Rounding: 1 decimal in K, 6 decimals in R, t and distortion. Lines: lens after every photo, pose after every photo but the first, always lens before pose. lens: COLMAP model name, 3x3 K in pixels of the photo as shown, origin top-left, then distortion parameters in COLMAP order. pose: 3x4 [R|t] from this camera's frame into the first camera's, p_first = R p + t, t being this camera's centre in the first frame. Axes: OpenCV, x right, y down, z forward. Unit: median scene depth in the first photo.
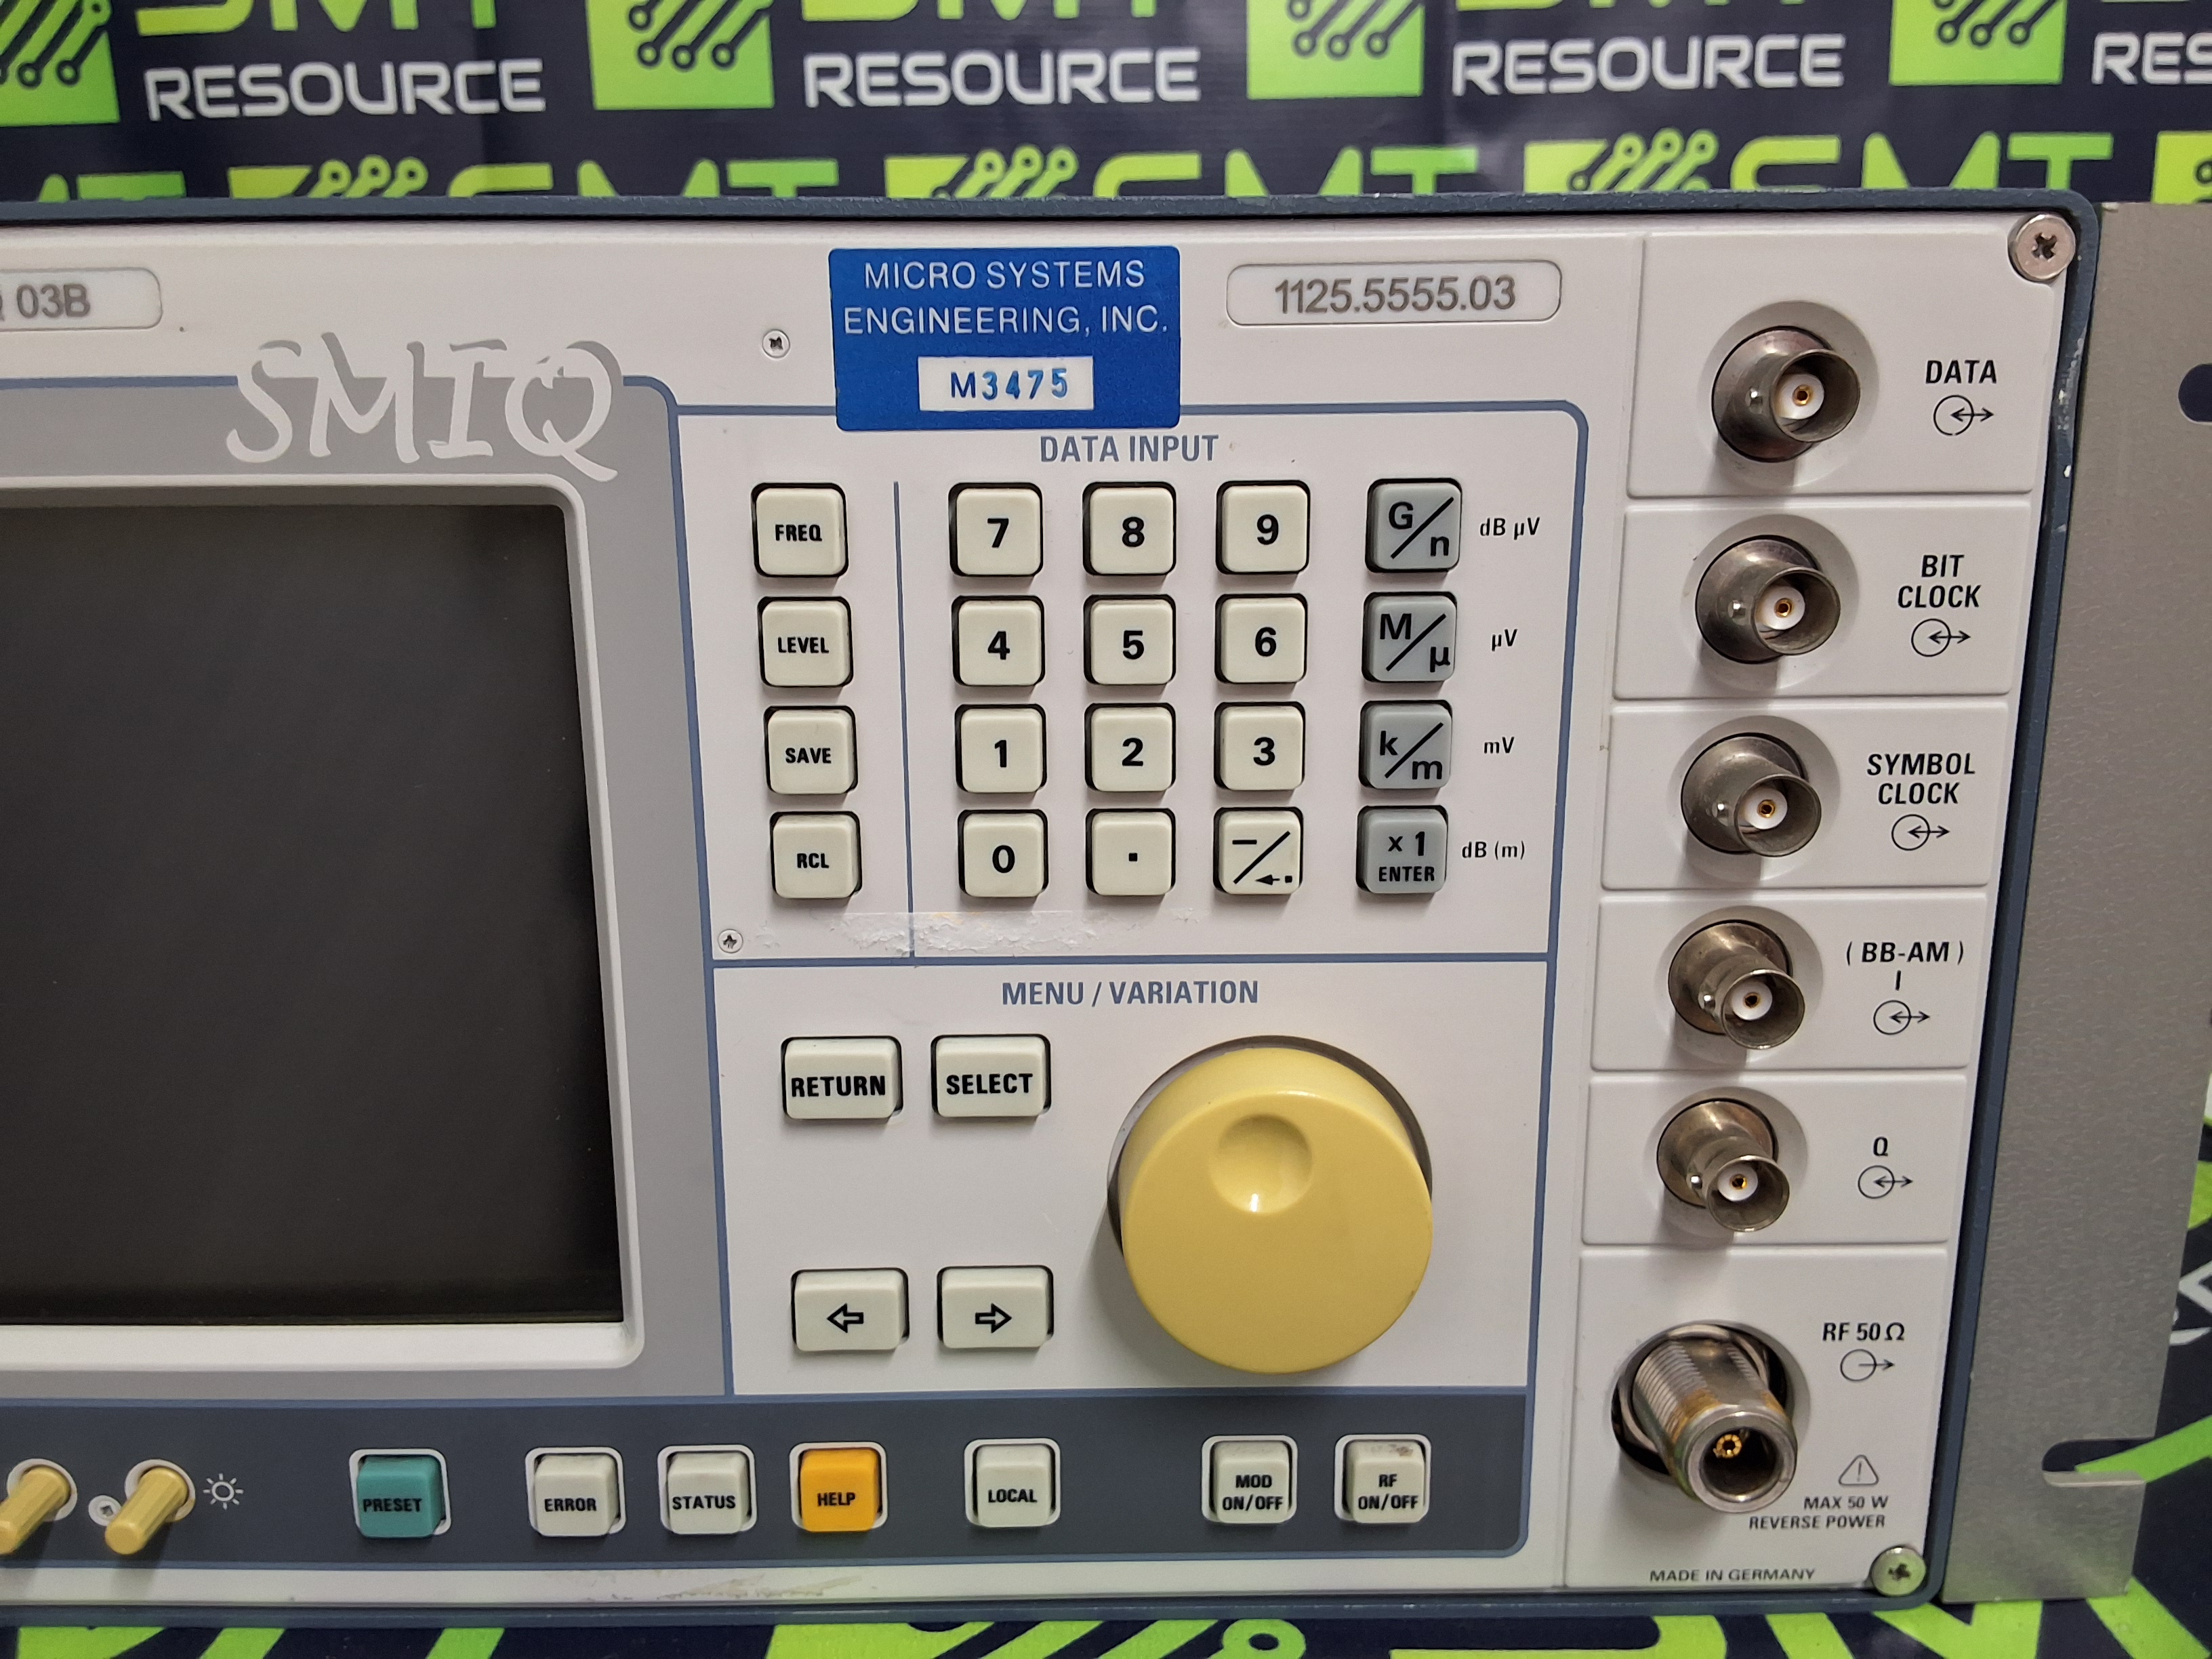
lens RADIAL K [[1779.3, 0, 1119.7], [0, 1779.3, 839.4], [0, 0, 1]] dist [0.106623, -0.182172]
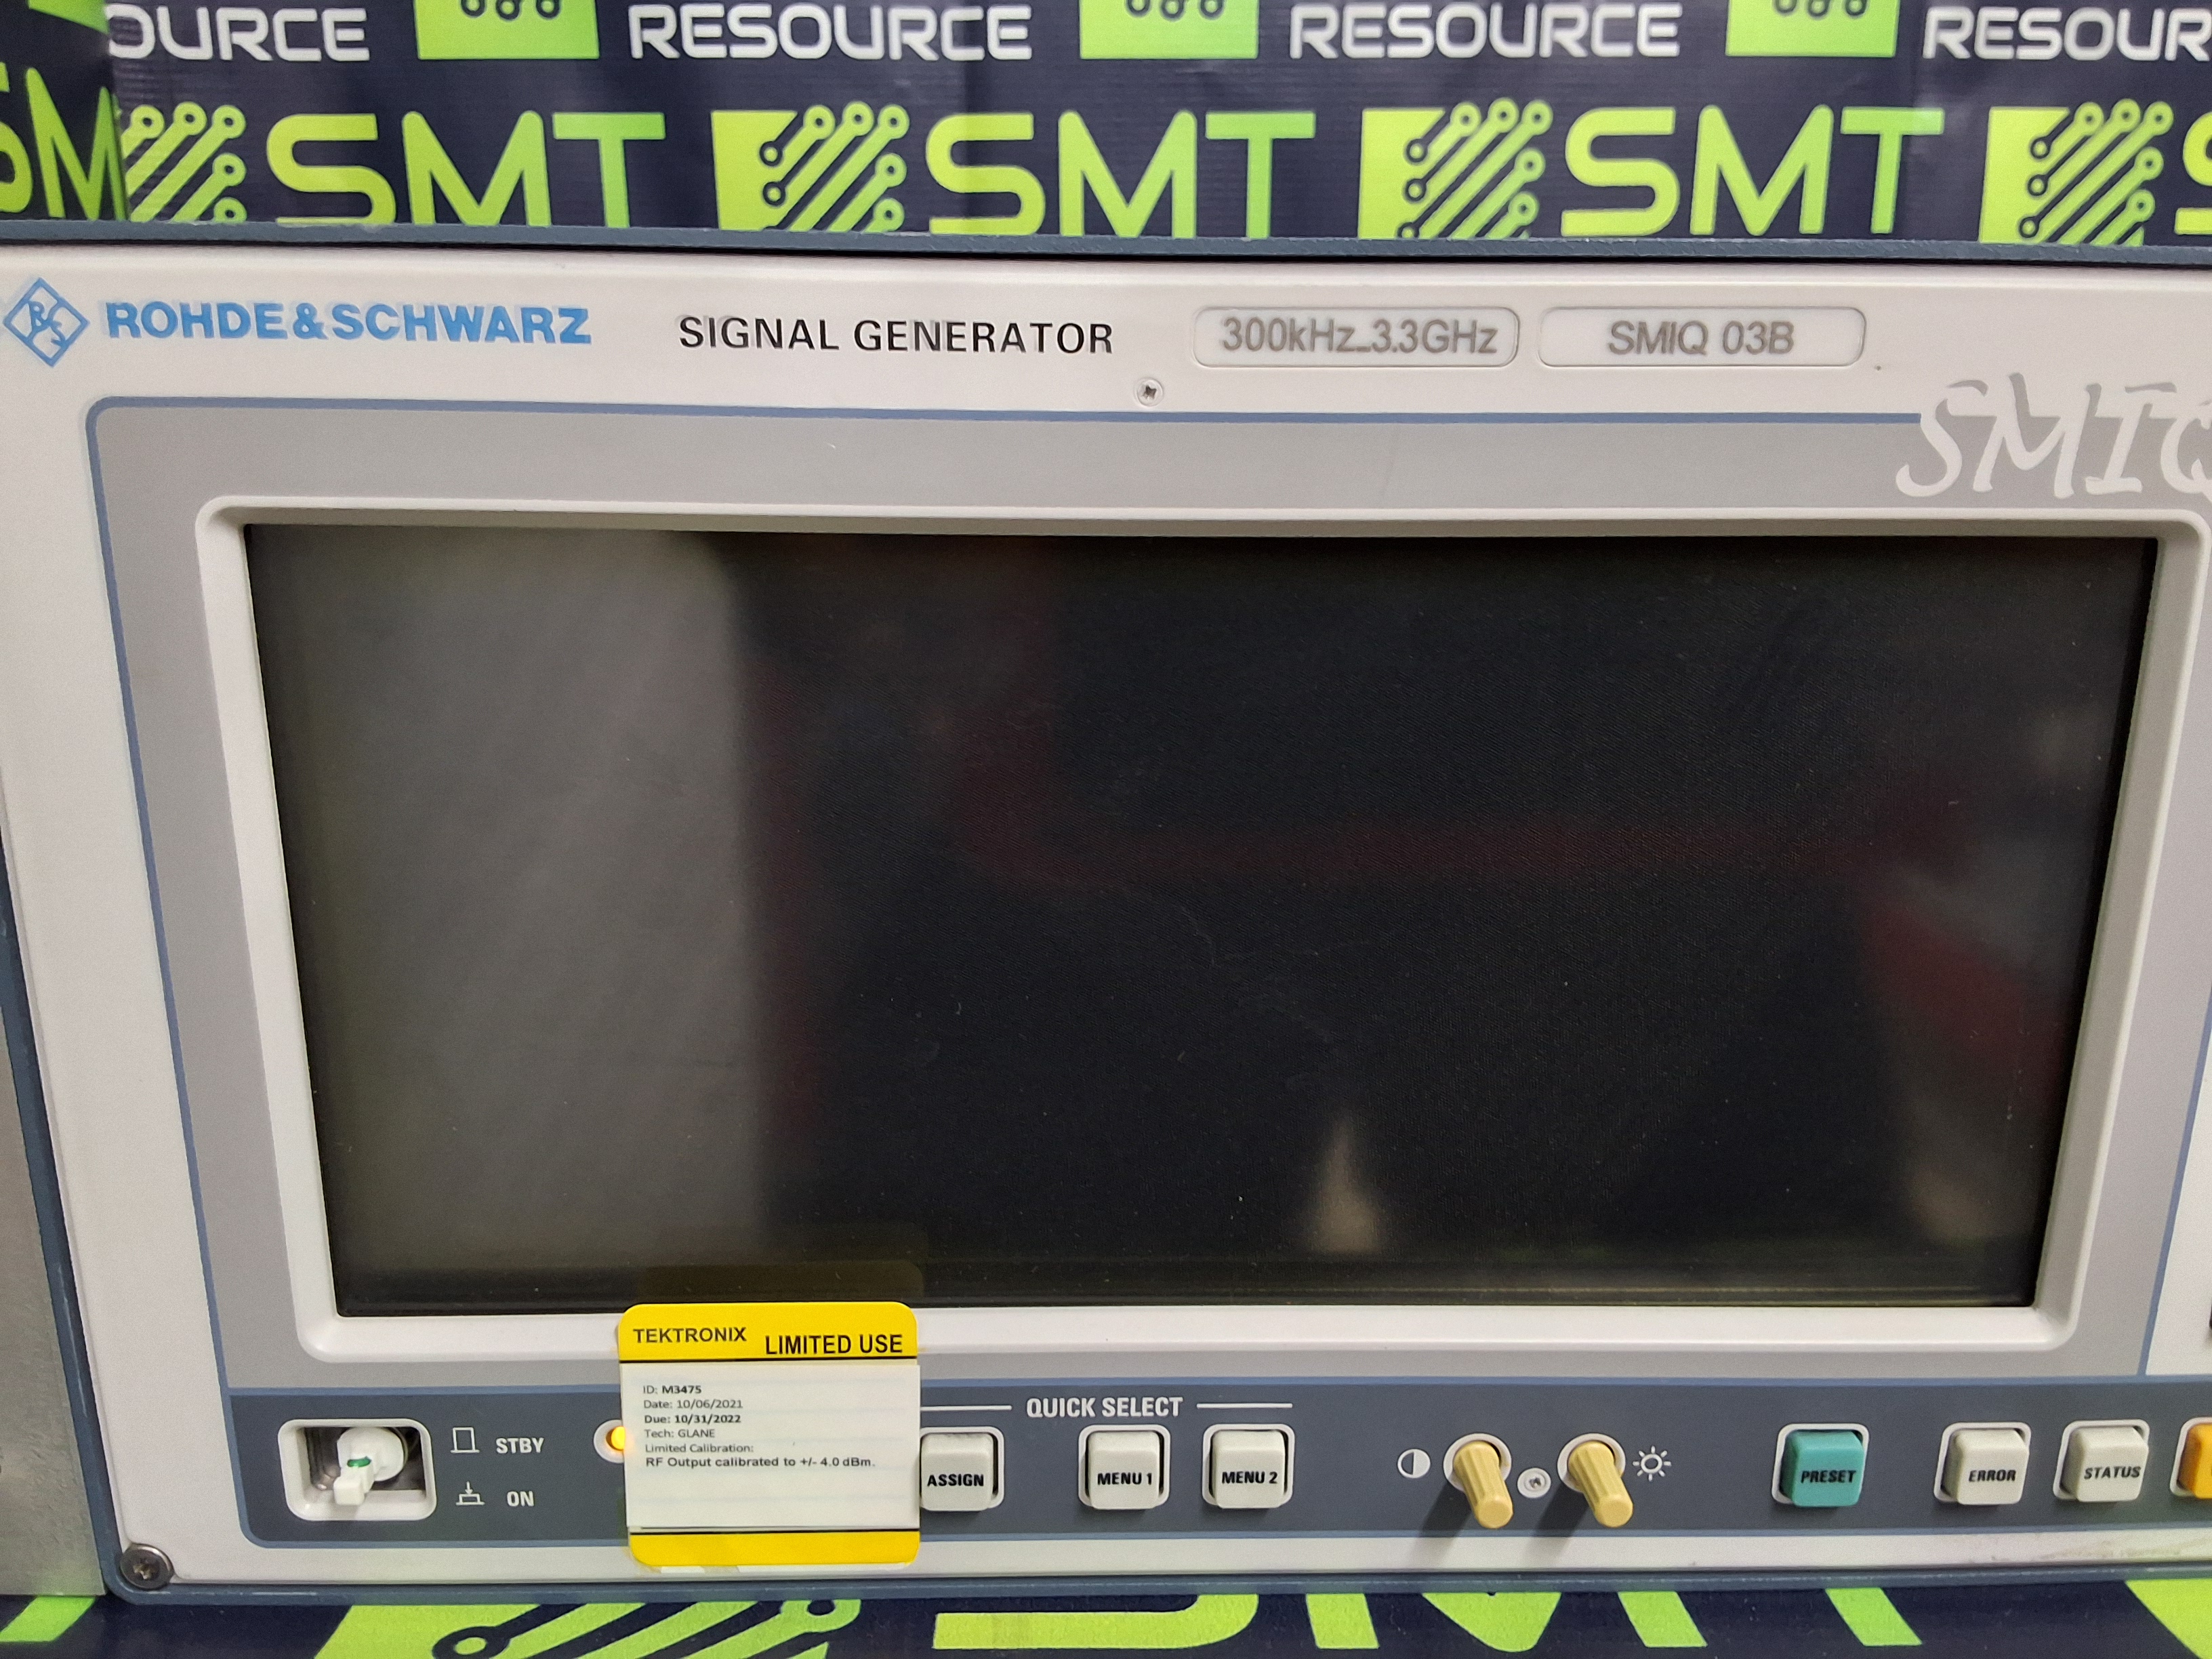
lens RADIAL K [[1779.3, 0, 1110.9], [0, 1779.3, 827.4], [0, 0, 1]] dist [0.106623, -0.182172]
pose [[0.999778, 0.009483, 0.018817, -0.840604], [-0.010152, 0.999308, 0.035793, -0.043871], [-0.018465, -0.035976, 0.999182, -0.034308]]
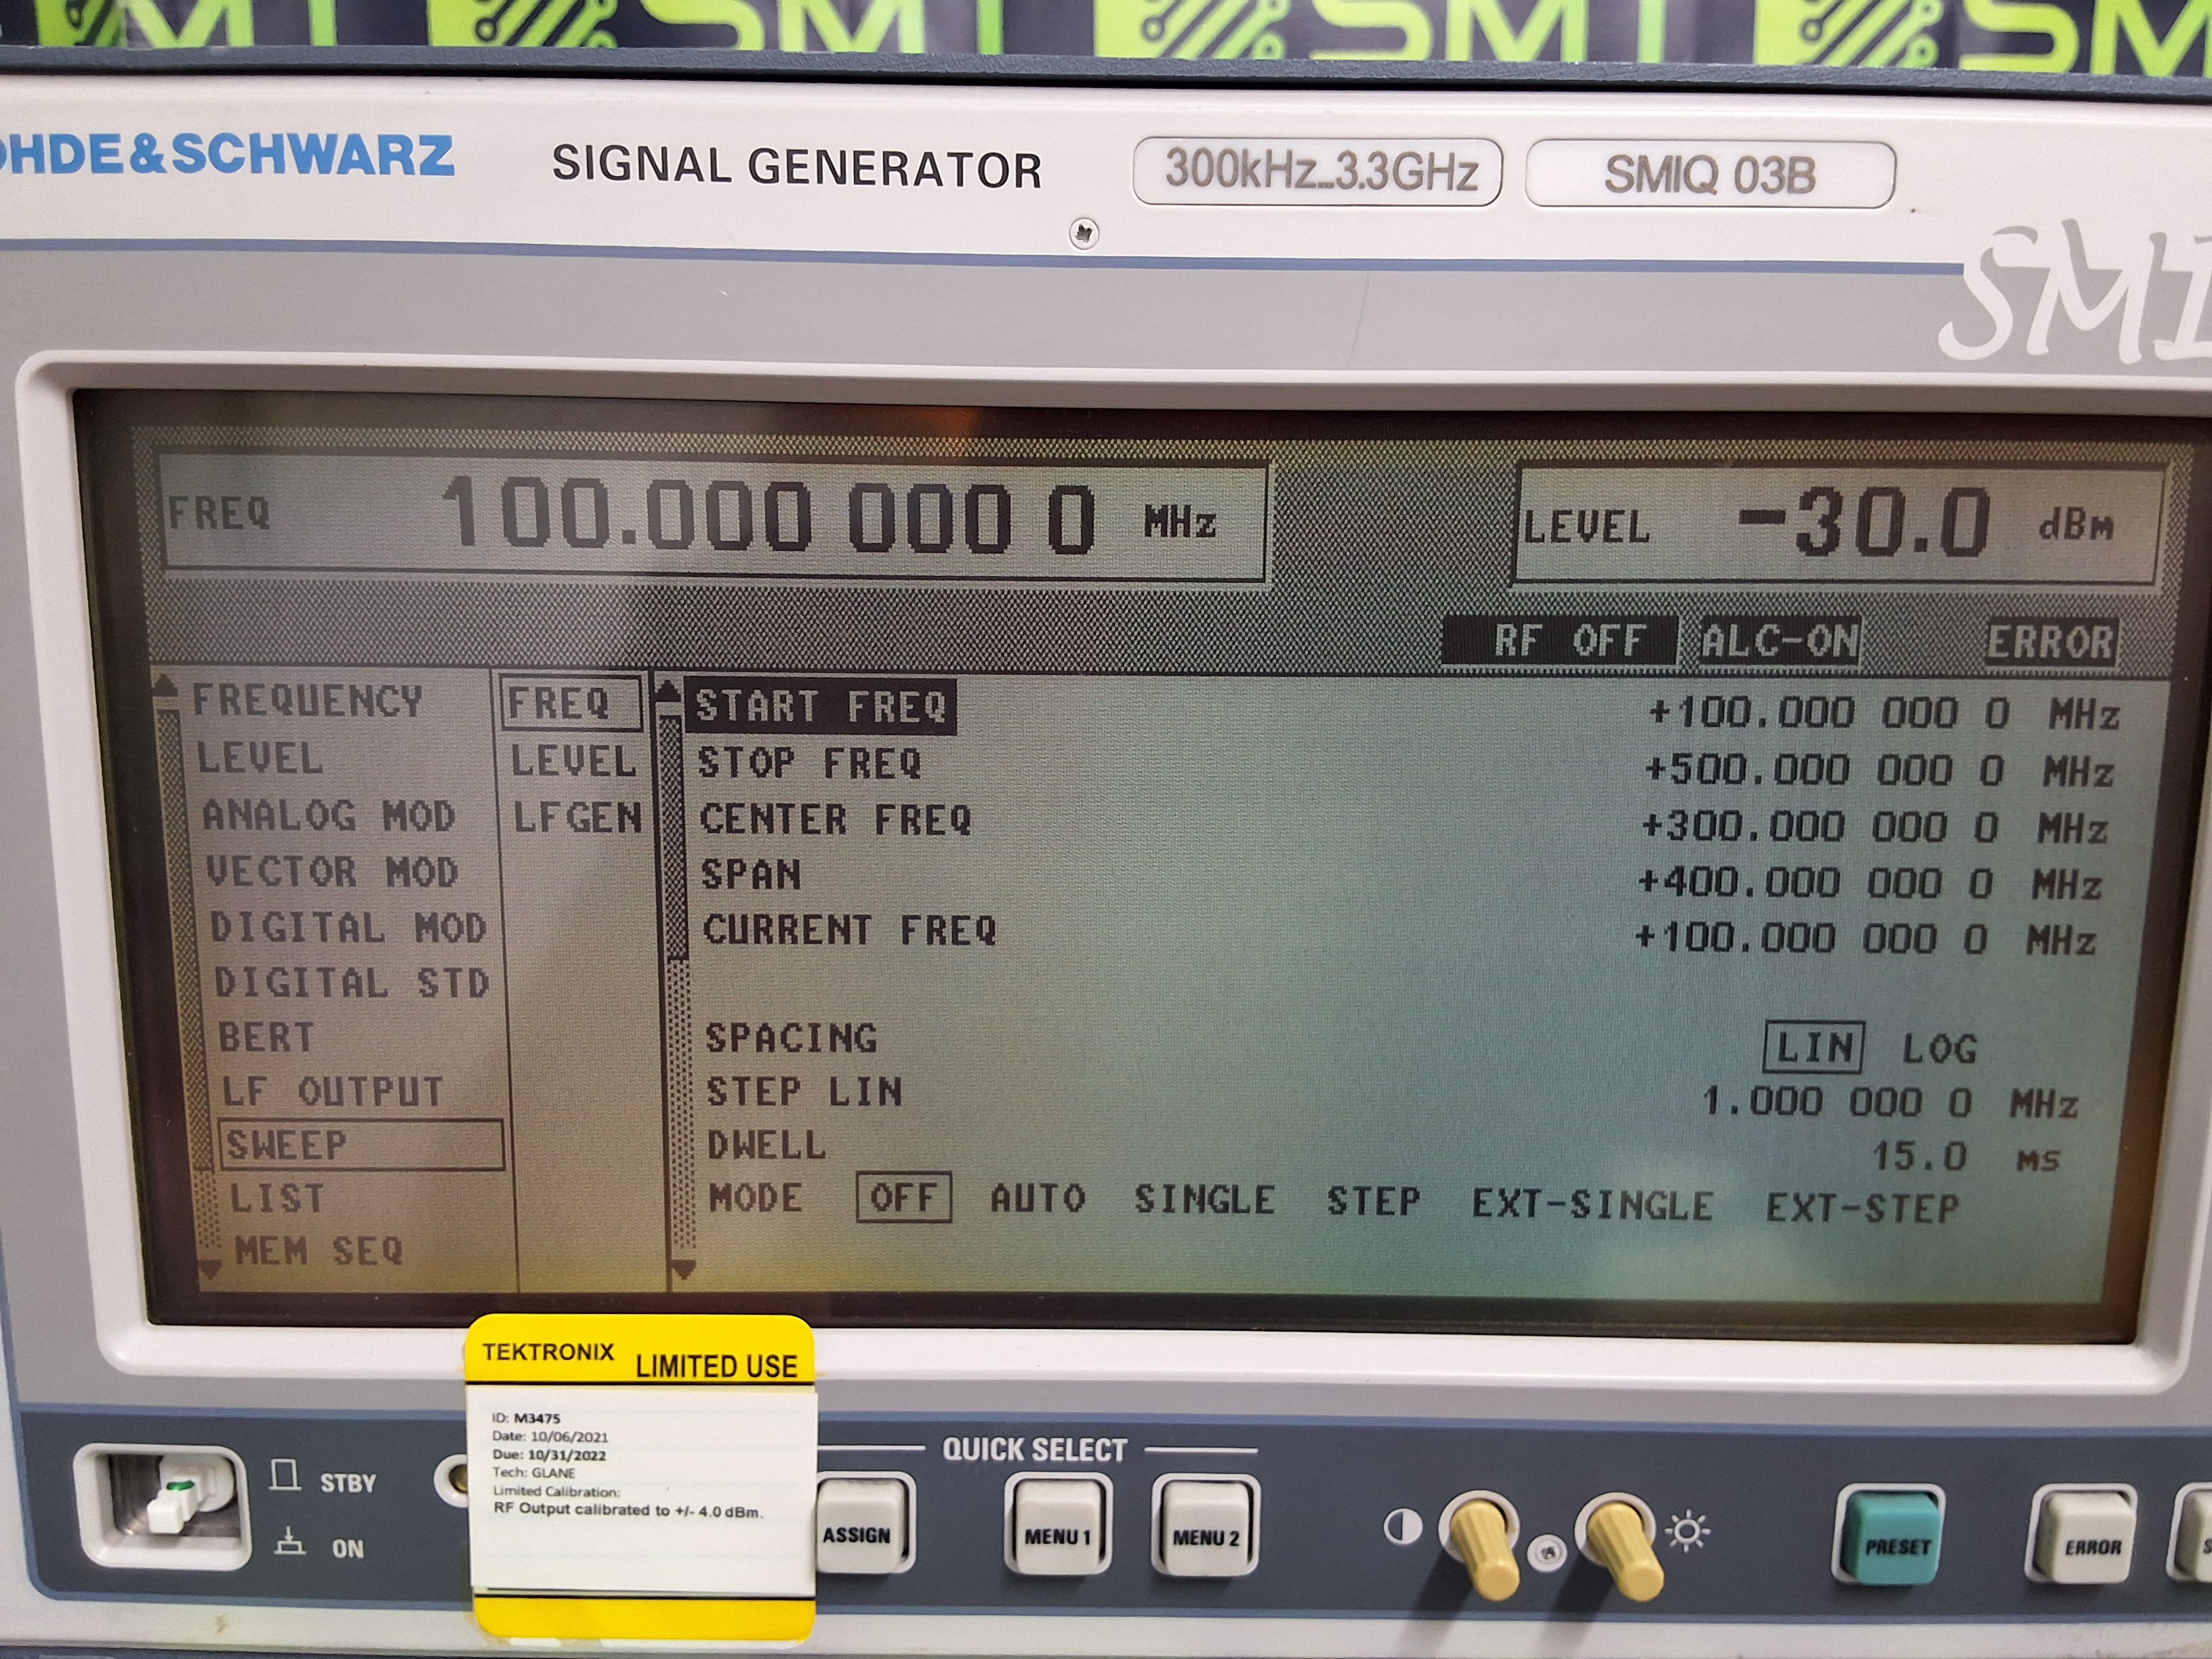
lens RADIAL K [[1779.3, 0, 1112.7], [0, 1779.3, 836.5], [0, 0, 1]] dist [0.106623, -0.182172]
pose [[0.999806, 0.019294, -0.004050, -0.785694], [-0.019518, 0.997666, -0.065433, 0.086296], [0.002778, 0.065499, 0.997849, 0.093844]]
